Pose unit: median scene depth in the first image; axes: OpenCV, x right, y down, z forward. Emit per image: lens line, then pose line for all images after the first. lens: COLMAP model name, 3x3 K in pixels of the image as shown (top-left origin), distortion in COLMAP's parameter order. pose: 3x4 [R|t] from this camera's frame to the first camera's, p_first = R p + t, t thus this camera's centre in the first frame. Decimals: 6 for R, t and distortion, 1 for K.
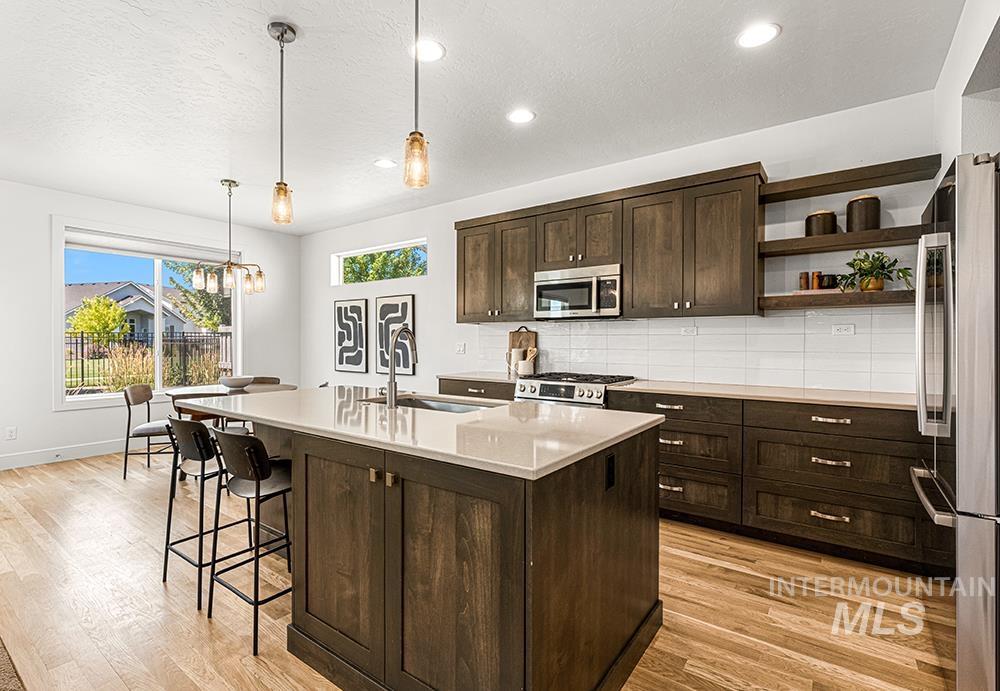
lens RADIAL K [[471.3, 0, 498.9], [0, 471.3, 344.5], [0, 0, 1]] dist [-0.000611, -0.000028]
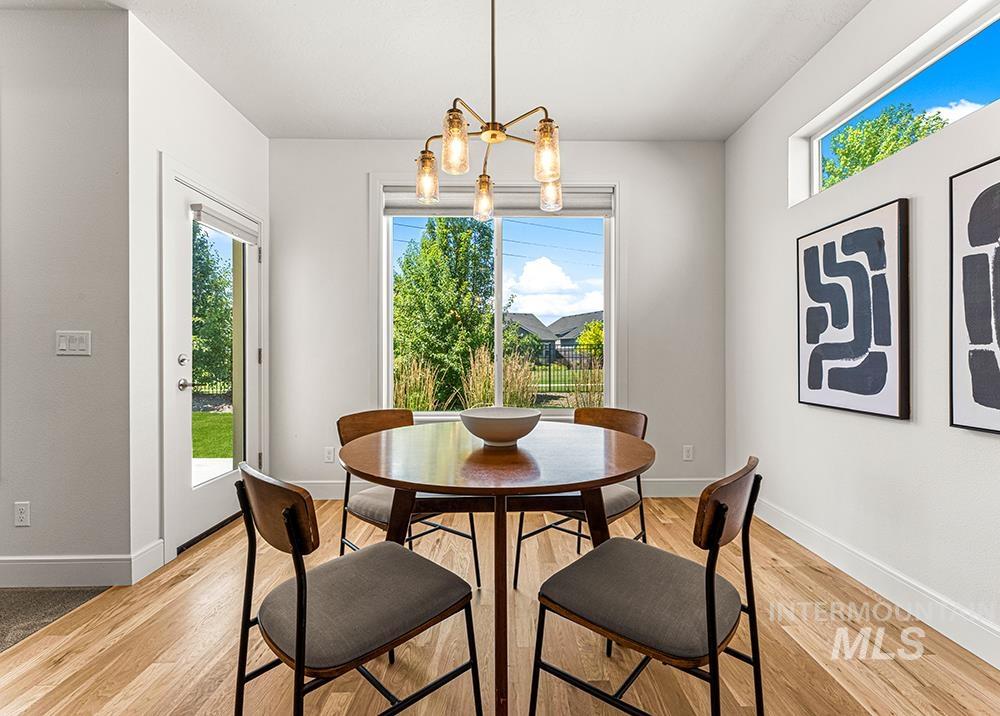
lens RADIAL K [[438.3, 0, 499.8], [0, 438.3, 357.9], [0, 0, 1]] dist [-0.002111, -0.000379]
pose [[0.585962, -0.001805, -0.810337, -0.192347], [-0.000237, 0.999997, -0.002399, 0.016895], [0.810339, 0.001597, 0.585960, 0.569885]]
